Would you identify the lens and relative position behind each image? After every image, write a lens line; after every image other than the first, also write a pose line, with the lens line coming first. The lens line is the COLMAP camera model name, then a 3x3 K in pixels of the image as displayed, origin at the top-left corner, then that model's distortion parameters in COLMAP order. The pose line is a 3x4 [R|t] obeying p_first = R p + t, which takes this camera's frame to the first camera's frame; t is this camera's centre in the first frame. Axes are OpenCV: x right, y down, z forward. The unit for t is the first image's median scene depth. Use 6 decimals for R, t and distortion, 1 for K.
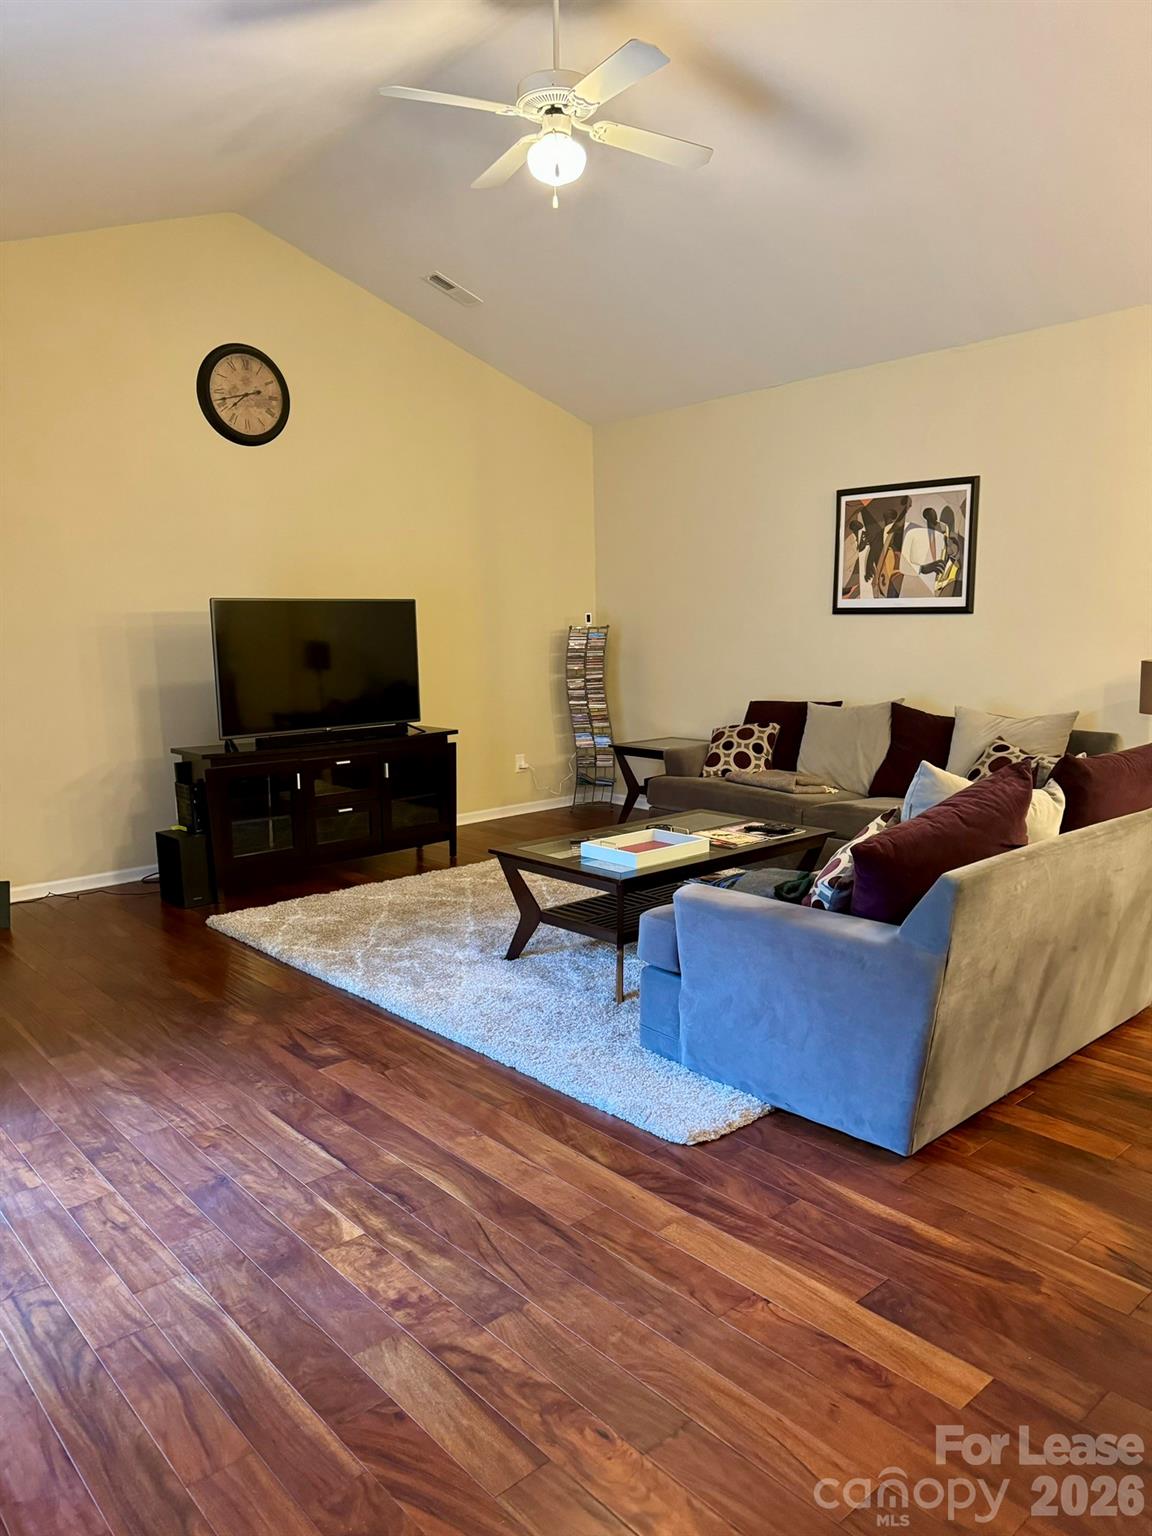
lens RADIAL K [[1070.7, 0, 585.2], [0, 1070.7, 768.8], [0, 0, 1]] dist [0.016741, -0.008486]
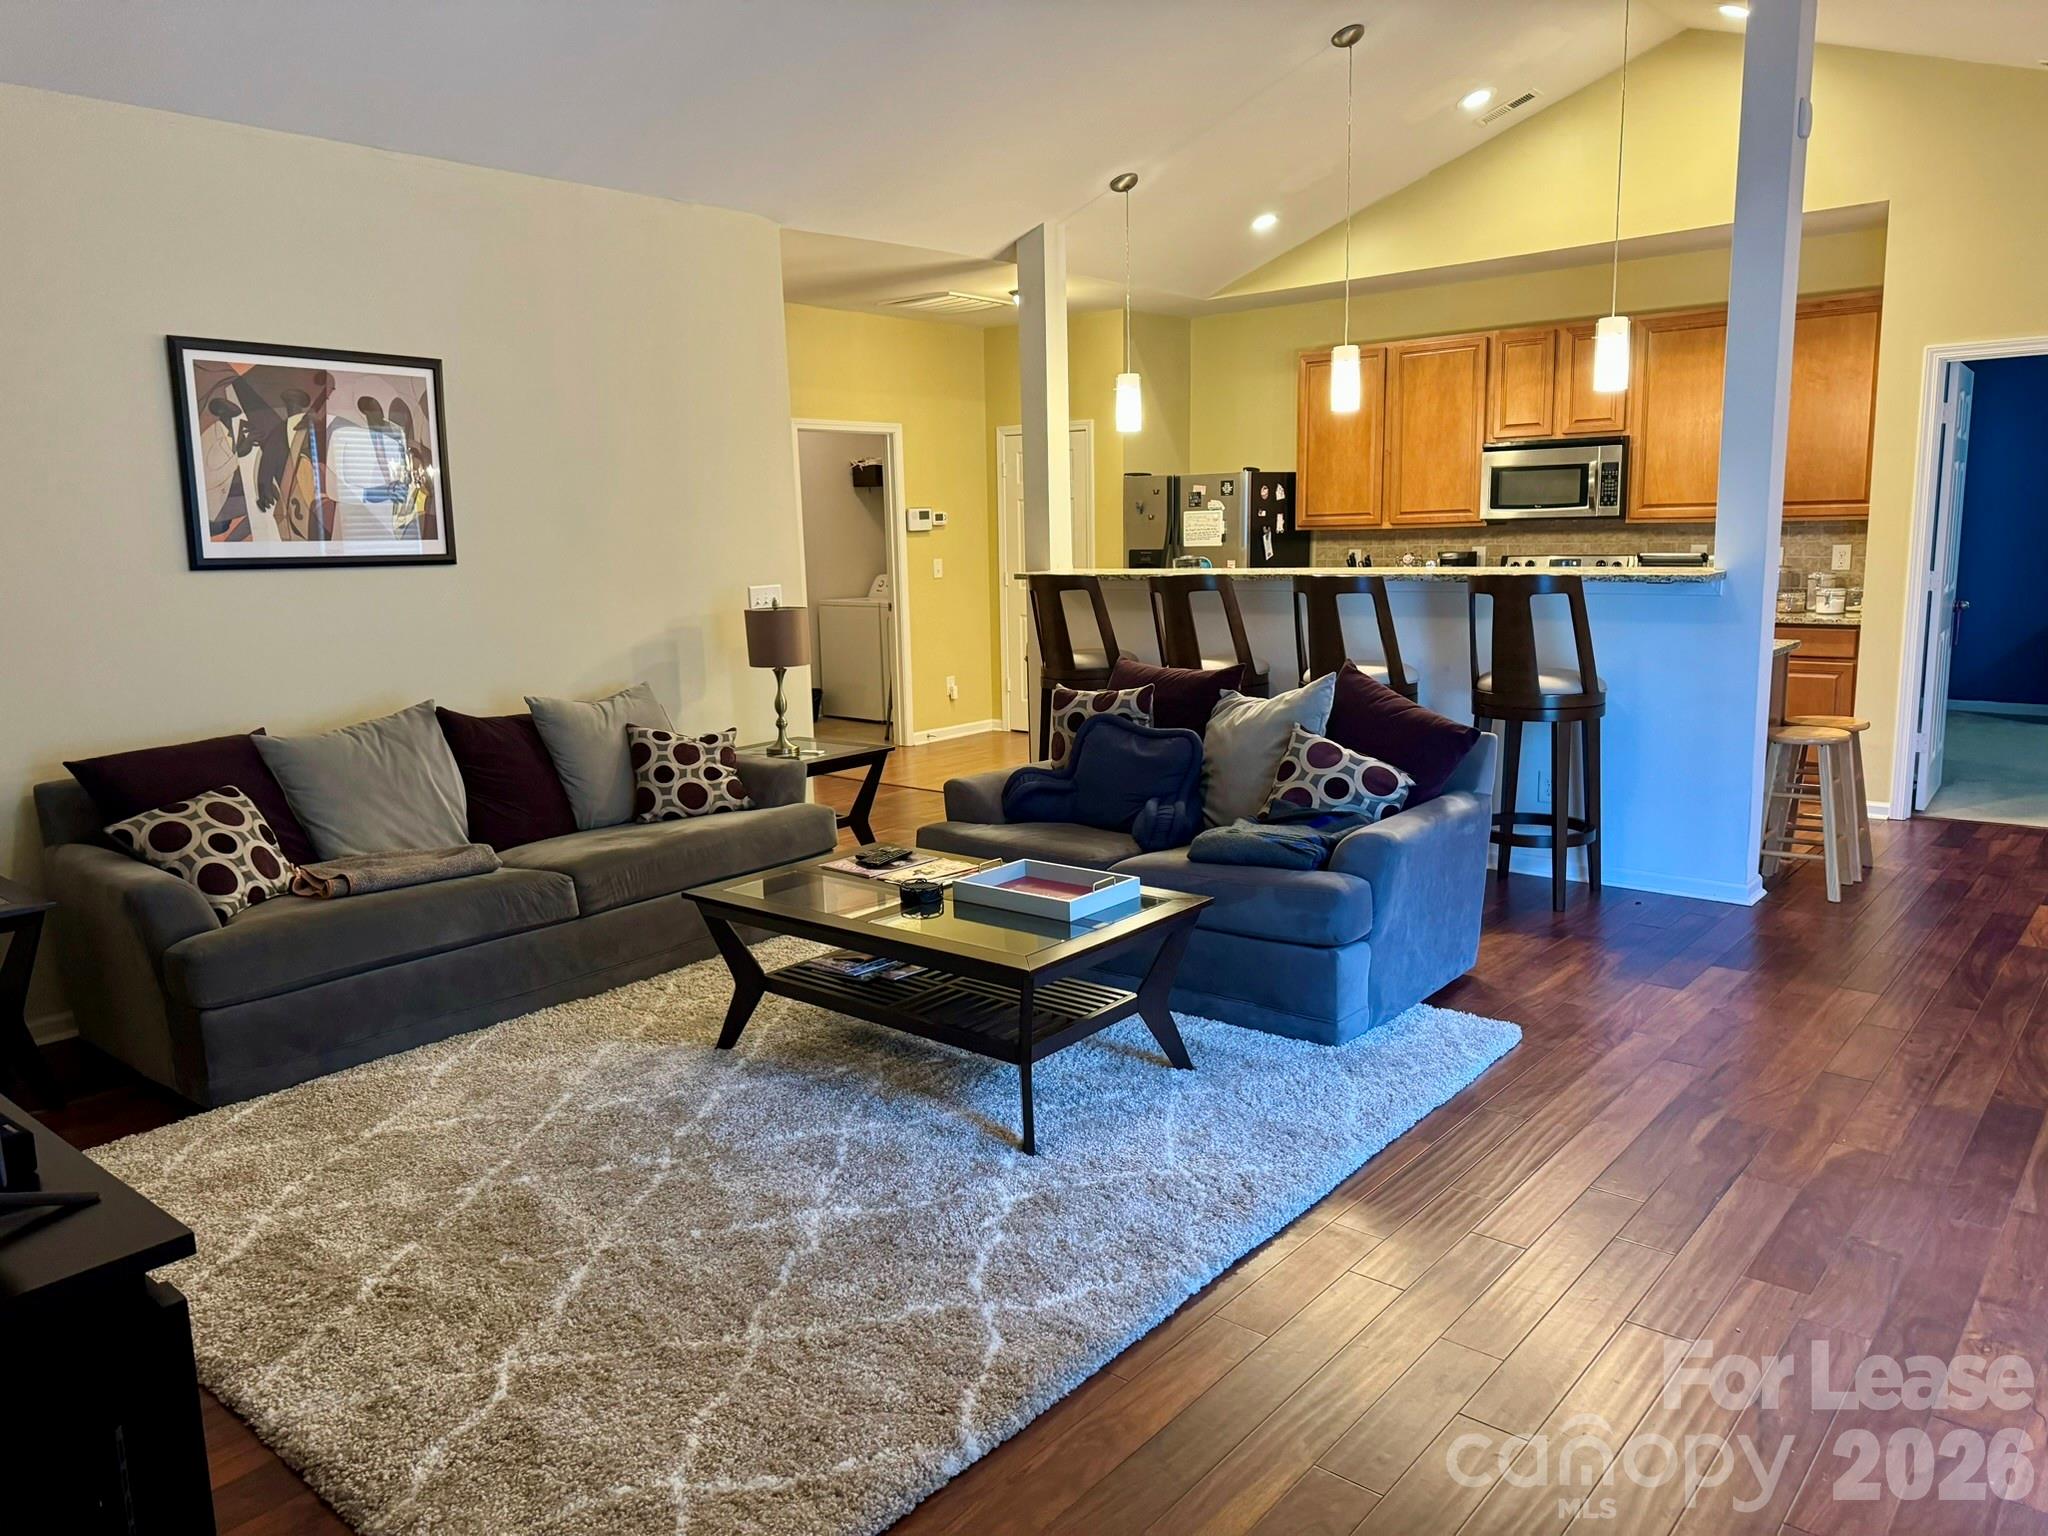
lens RADIAL K [[1427.6, 0, 1029.8], [0, 1427.6, 755.4], [0, 0, 1]] dist [0.016741, -0.008486]
pose [[-0.126426, -0.138294, 0.982289, -0.570215], [0.166324, 0.973261, 0.158430, -0.107940], [-0.977933, 0.183408, -0.100043, 0.743119]]
